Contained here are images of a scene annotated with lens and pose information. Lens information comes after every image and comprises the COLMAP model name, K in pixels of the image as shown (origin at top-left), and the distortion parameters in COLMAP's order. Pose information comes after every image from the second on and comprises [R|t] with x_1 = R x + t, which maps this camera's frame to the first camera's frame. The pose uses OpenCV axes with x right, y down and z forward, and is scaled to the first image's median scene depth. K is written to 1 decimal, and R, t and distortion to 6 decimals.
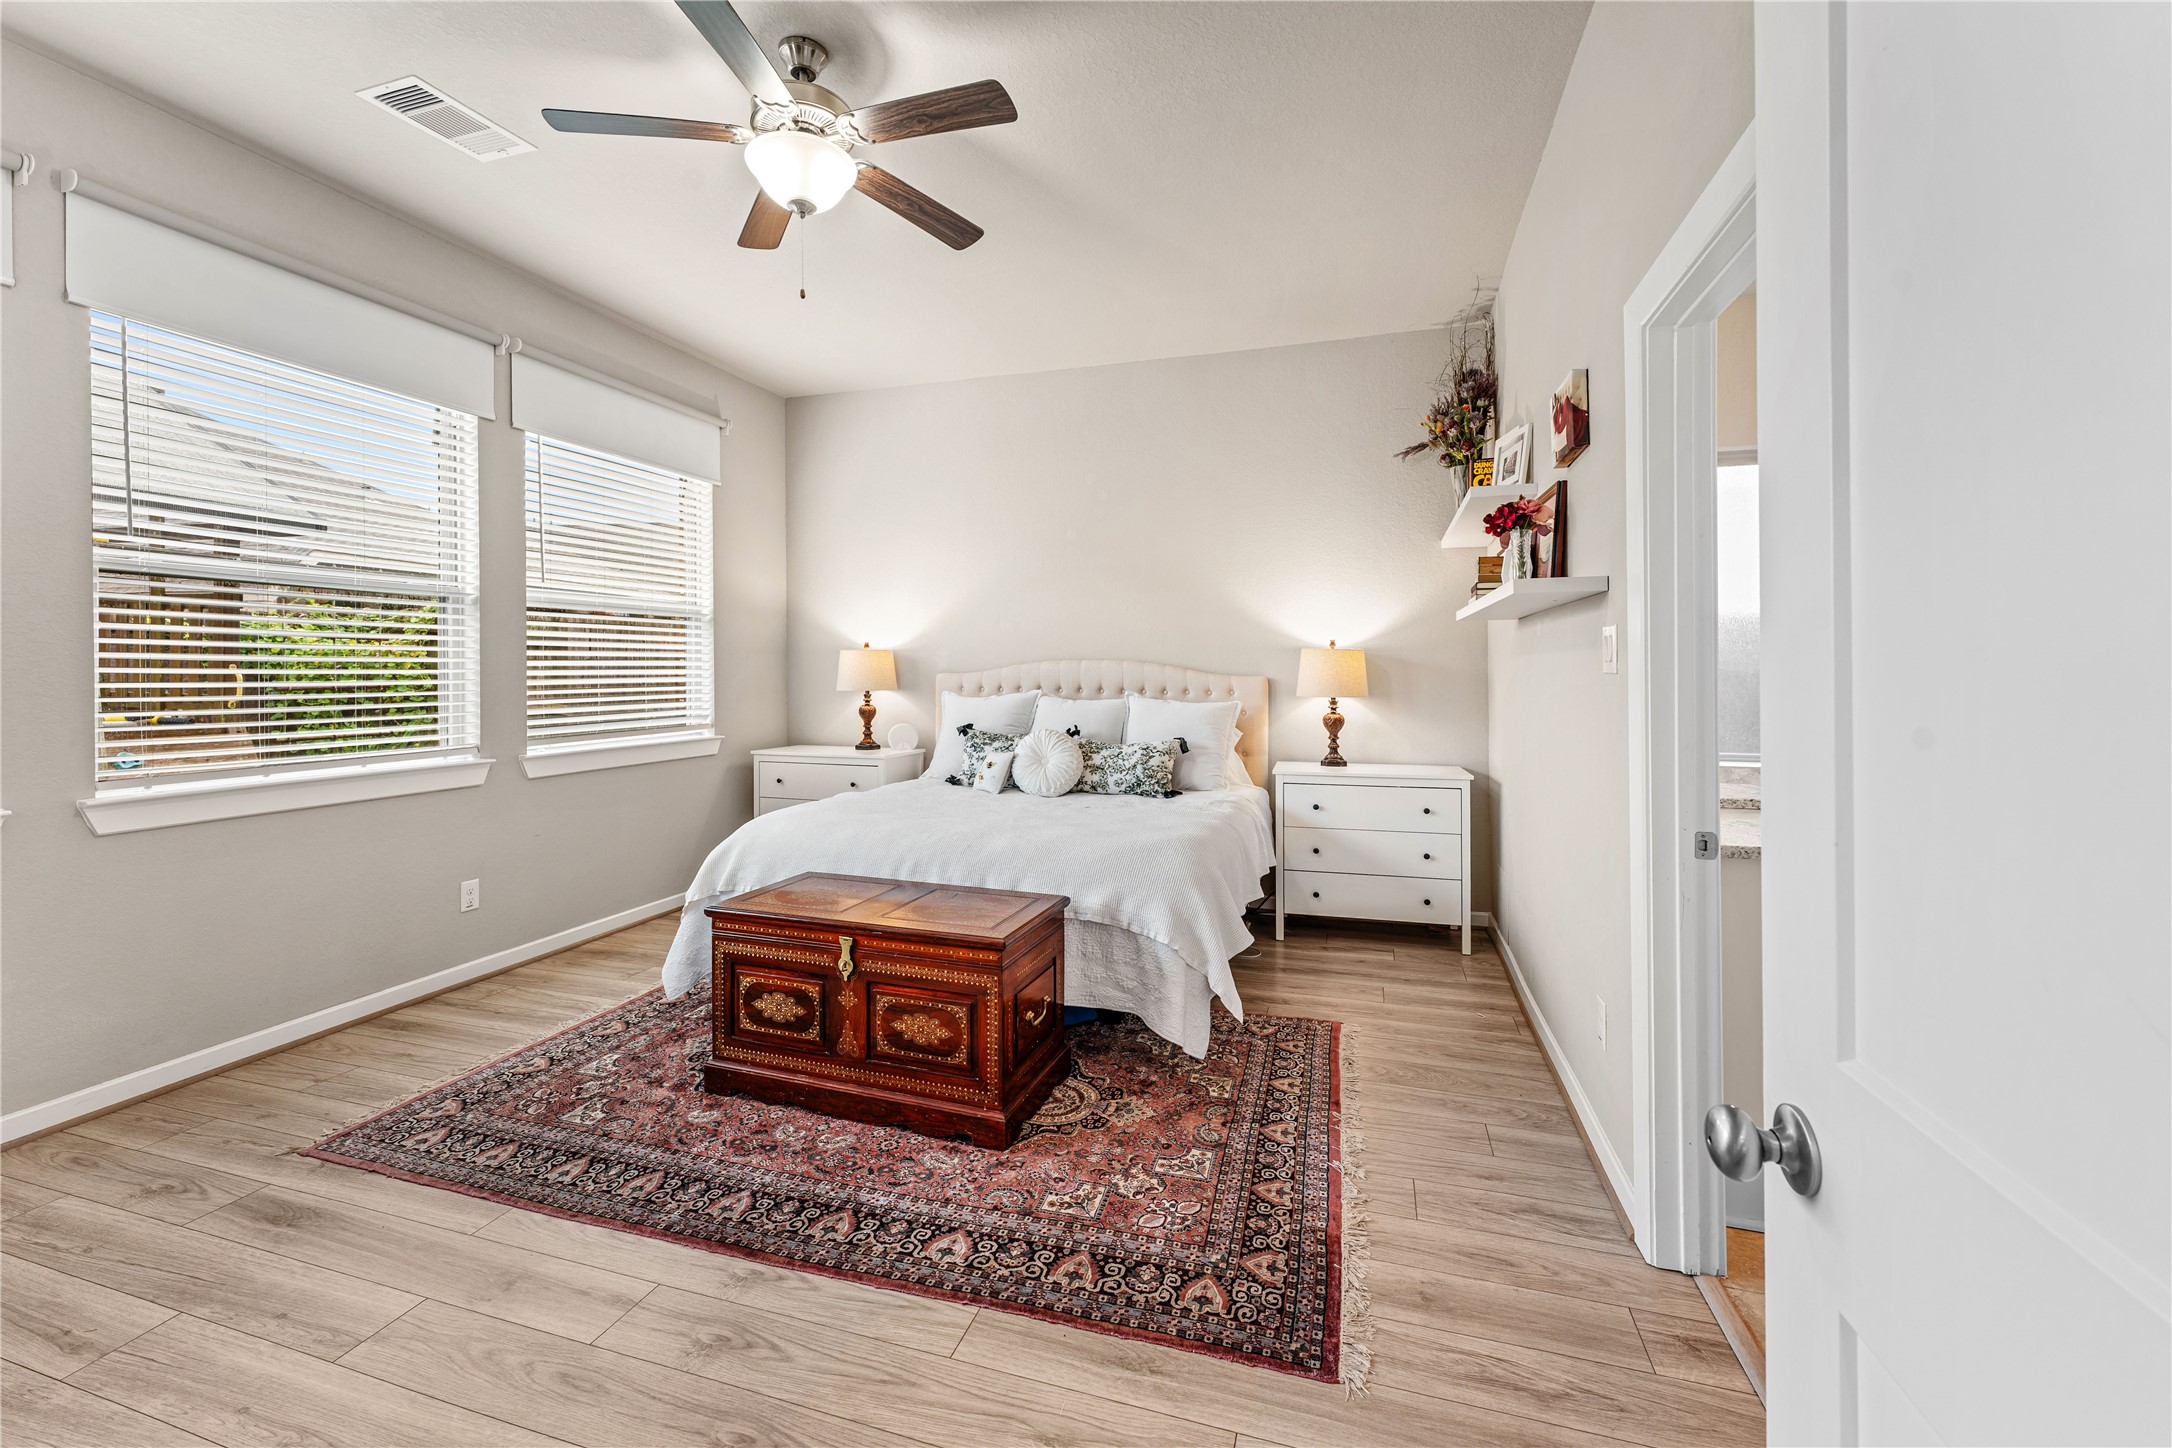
lens RADIAL K [[885.4, 0, 1083.7], [0, 885.4, 677.9], [0, 0, 1]] dist [-0.000406, -0.000035]
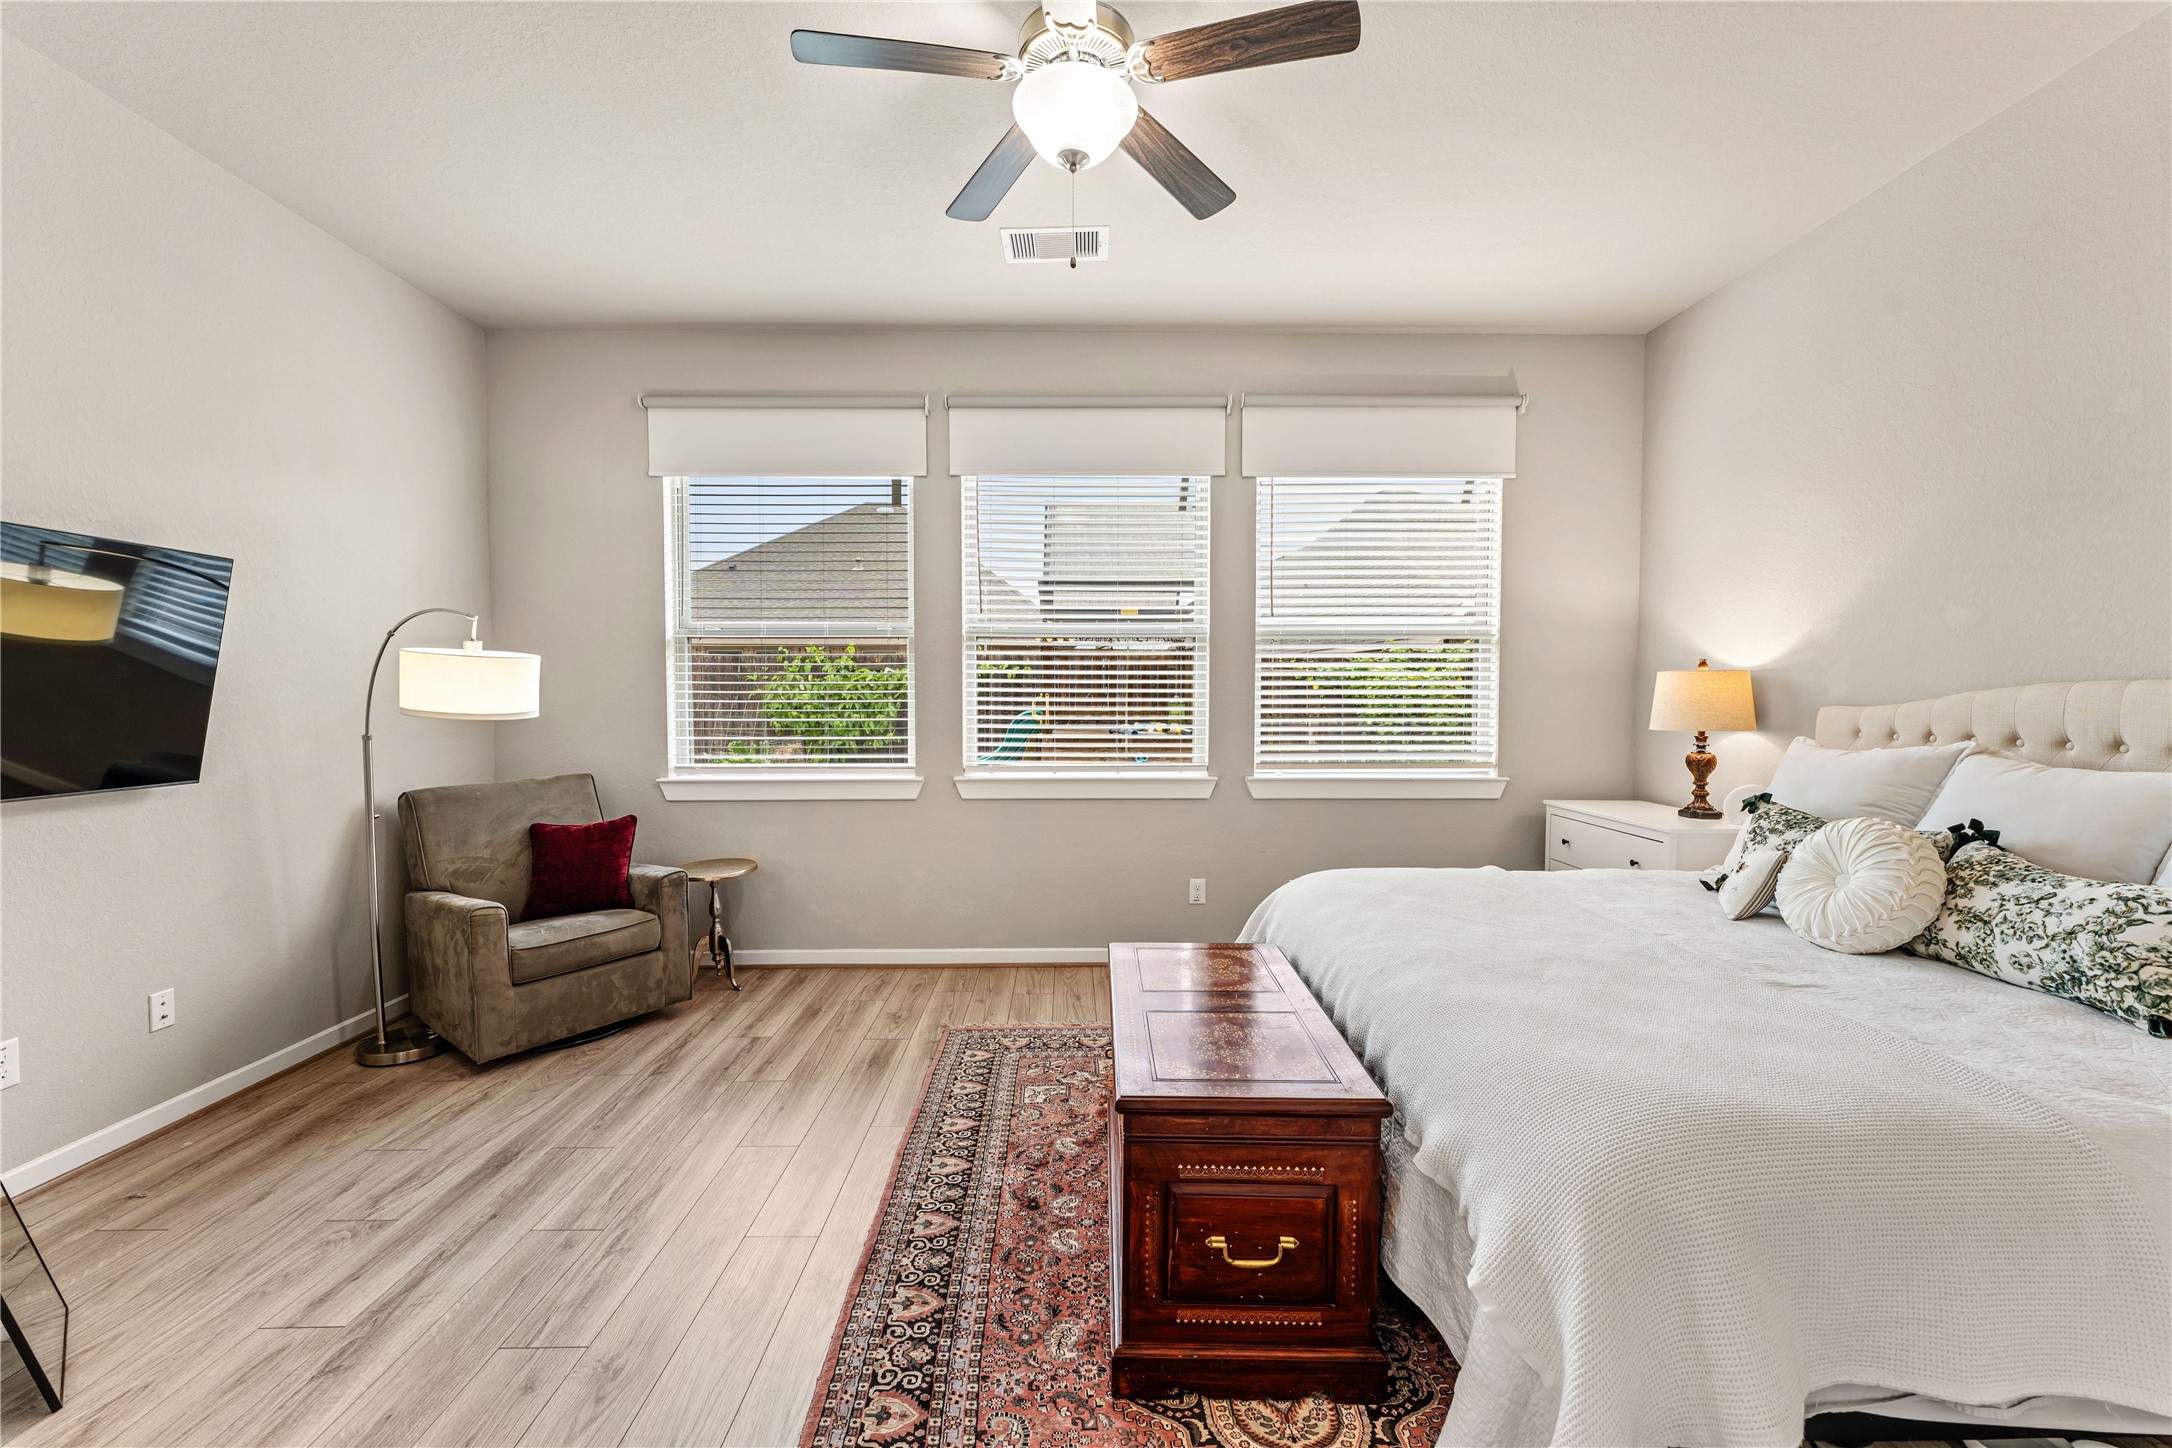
lens RADIAL K [[869.5, 0, 1081.2], [0, 869.5, 732.4], [0, 0, 1]] dist [-0.000690, 0.000074]
pose [[0.315411, 0.039865, -0.948118, 0.437995], [-0.011410, 0.999204, 0.038218, -0.008388], [0.948887, -0.001236, 0.315614, 0.635337]]
